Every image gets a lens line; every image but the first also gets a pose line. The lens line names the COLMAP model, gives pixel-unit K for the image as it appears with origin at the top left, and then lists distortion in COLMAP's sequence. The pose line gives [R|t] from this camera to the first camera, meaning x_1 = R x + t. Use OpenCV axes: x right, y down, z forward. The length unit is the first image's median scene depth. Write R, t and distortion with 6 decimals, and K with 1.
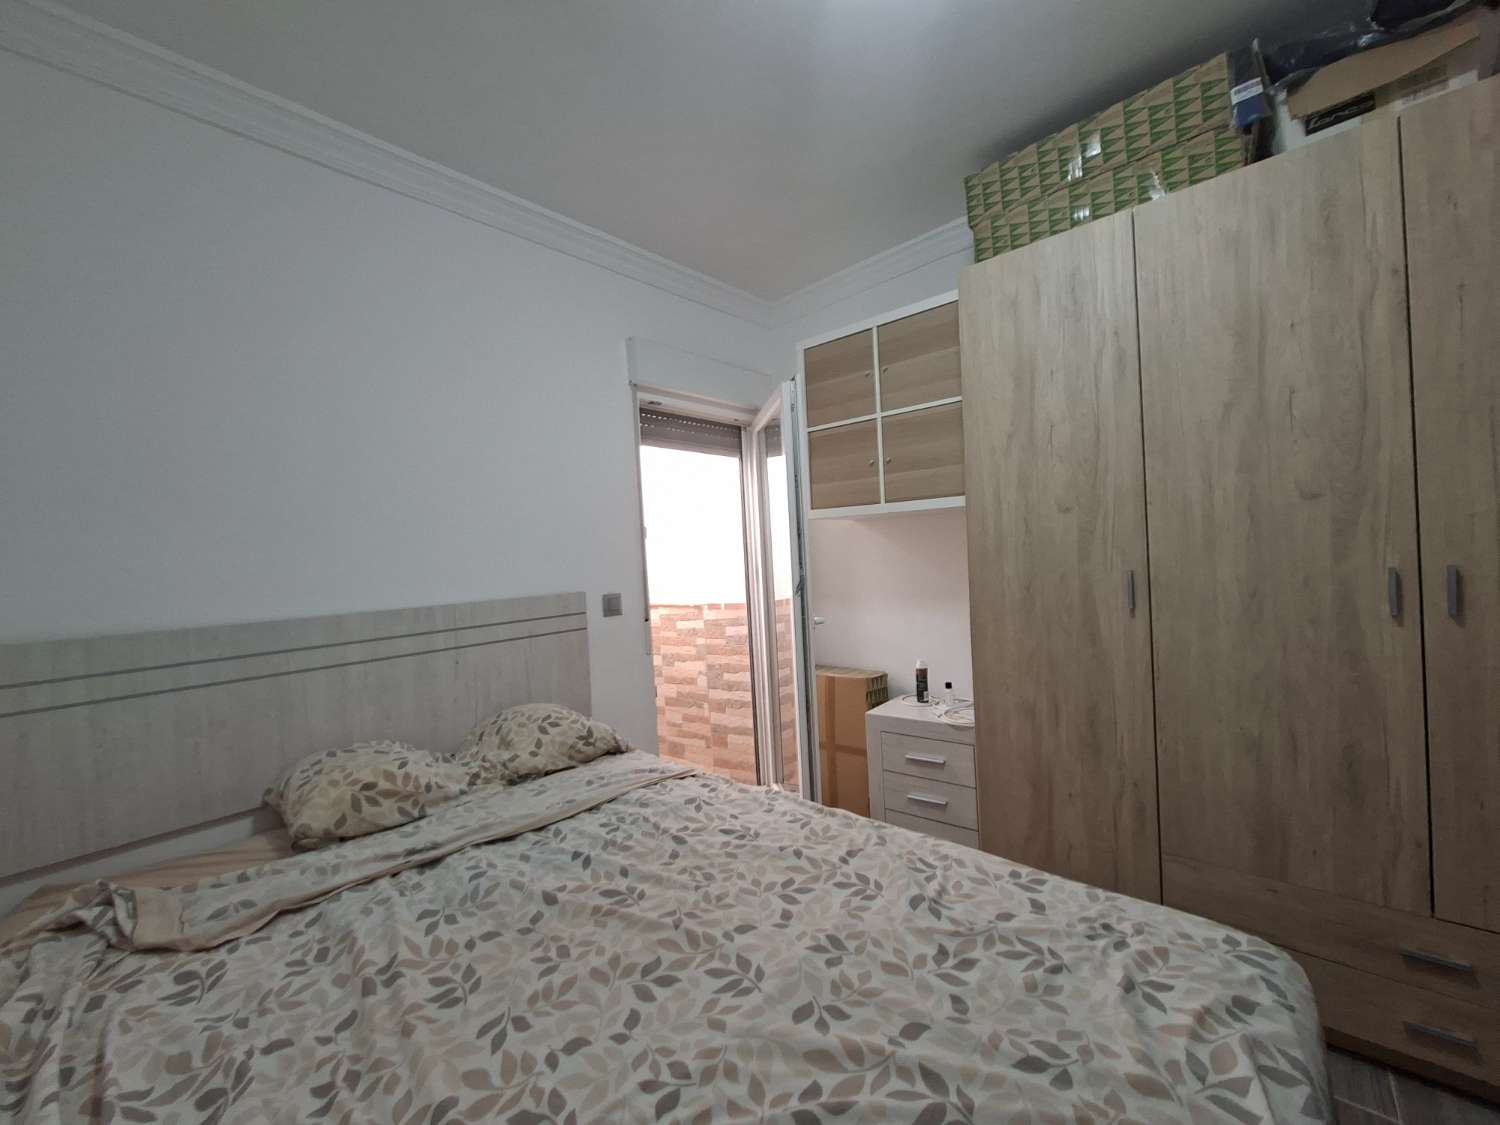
lens RADIAL K [[593.5, 0, 750.2], [0, 593.5, 559.0], [0, 0, 1]] dist [-0.006042, -0.000280]
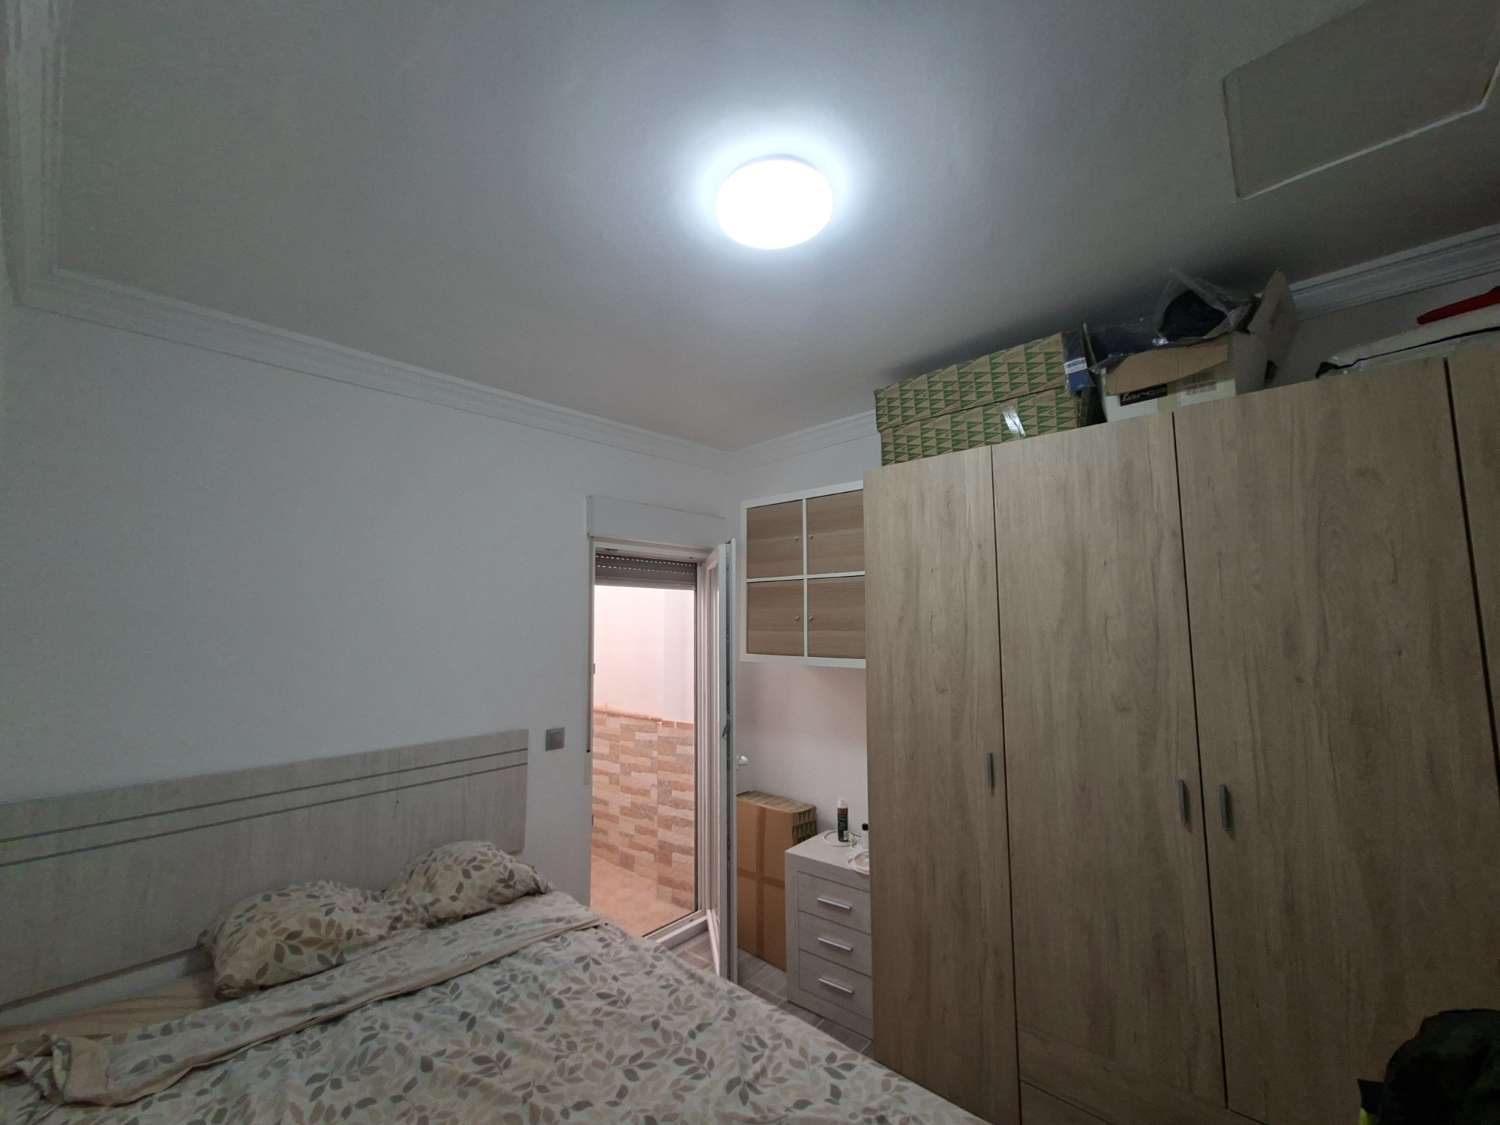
lens RADIAL K [[593.5, 0, 751.4], [0, 593.5, 565.3], [0, 0, 1]] dist [-0.006042, -0.000280]
pose [[0.999020, 0.044099, 0.003805, 0.171039], [-0.043368, 0.992400, -0.115157, -0.200417], [-0.008854, 0.114879, 0.993340, -0.183632]]
